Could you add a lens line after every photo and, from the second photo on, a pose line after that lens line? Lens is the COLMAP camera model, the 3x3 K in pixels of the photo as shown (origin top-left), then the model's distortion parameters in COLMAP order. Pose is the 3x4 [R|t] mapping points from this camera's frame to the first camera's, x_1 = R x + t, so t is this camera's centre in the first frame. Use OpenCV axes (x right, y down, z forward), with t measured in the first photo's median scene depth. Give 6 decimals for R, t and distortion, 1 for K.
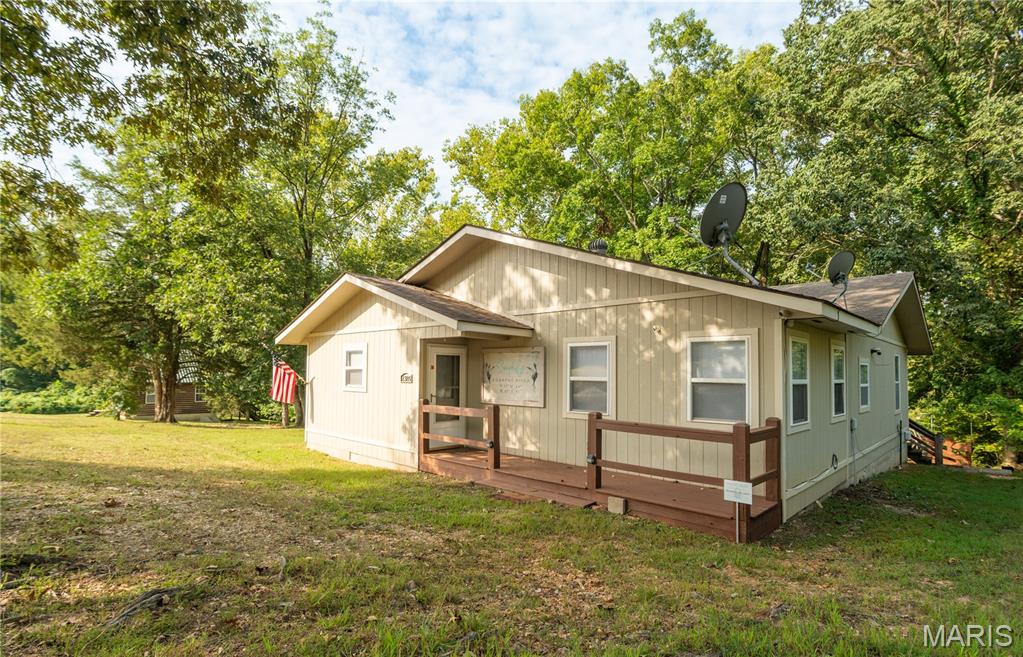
lens RADIAL K [[519.6, 0, 507.1], [0, 519.6, 337.1], [0, 0, 1]] dist [-0.024046, 0.002942]
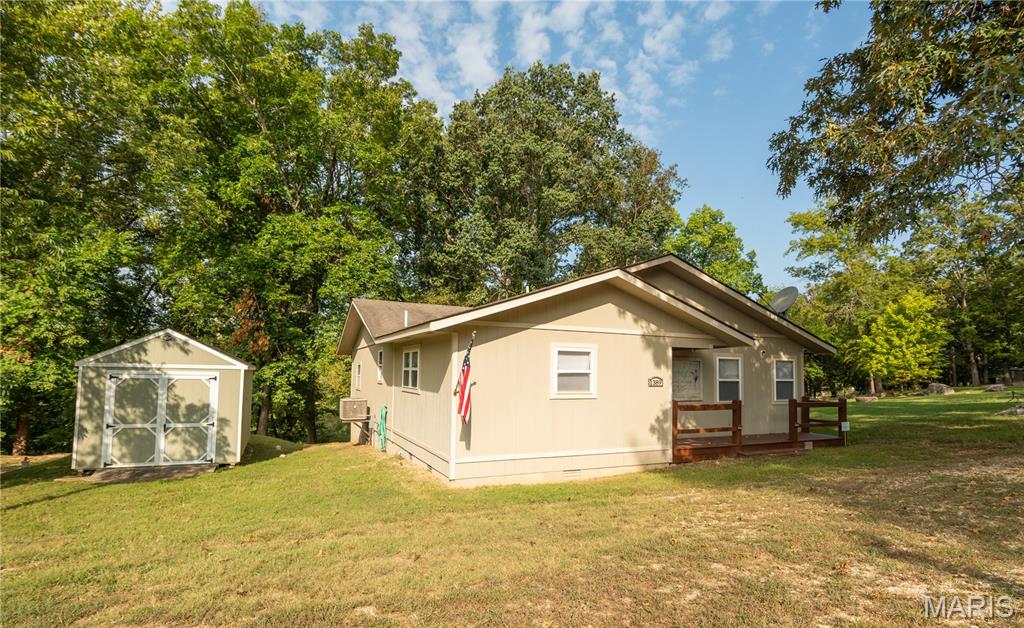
lens RADIAL K [[496.9, 0, 516.8], [0, 496.9, 322.4], [0, 0, 1]] dist [-0.019280, -0.001089]
pose [[0.348517, 0.077667, 0.934079, -1.391549], [-0.082015, 0.995266, -0.052153, 0.036509], [-0.933707, -0.058432, 0.353237, 1.007019]]
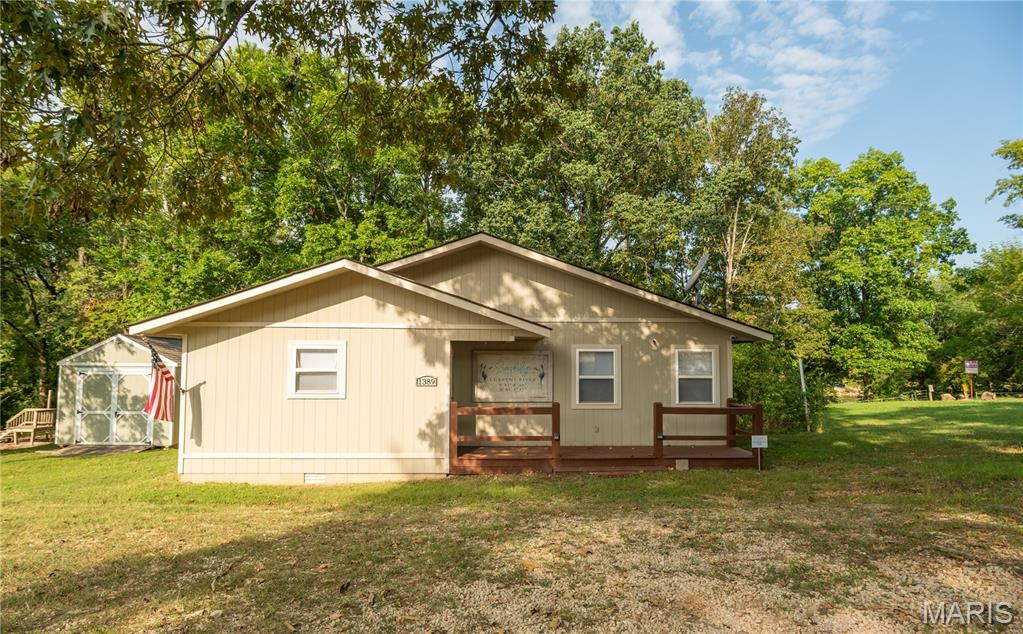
lens RADIAL K [[508.5, 0, 508.6], [0, 508.5, 316.7], [0, 0, 1]] dist [-0.021744, 0.001421]
pose [[0.667382, 0.043225, 0.743460, -0.869736], [-0.050713, 0.998635, -0.012537, -0.038682], [-0.742987, -0.029336, 0.668662, 0.300128]]
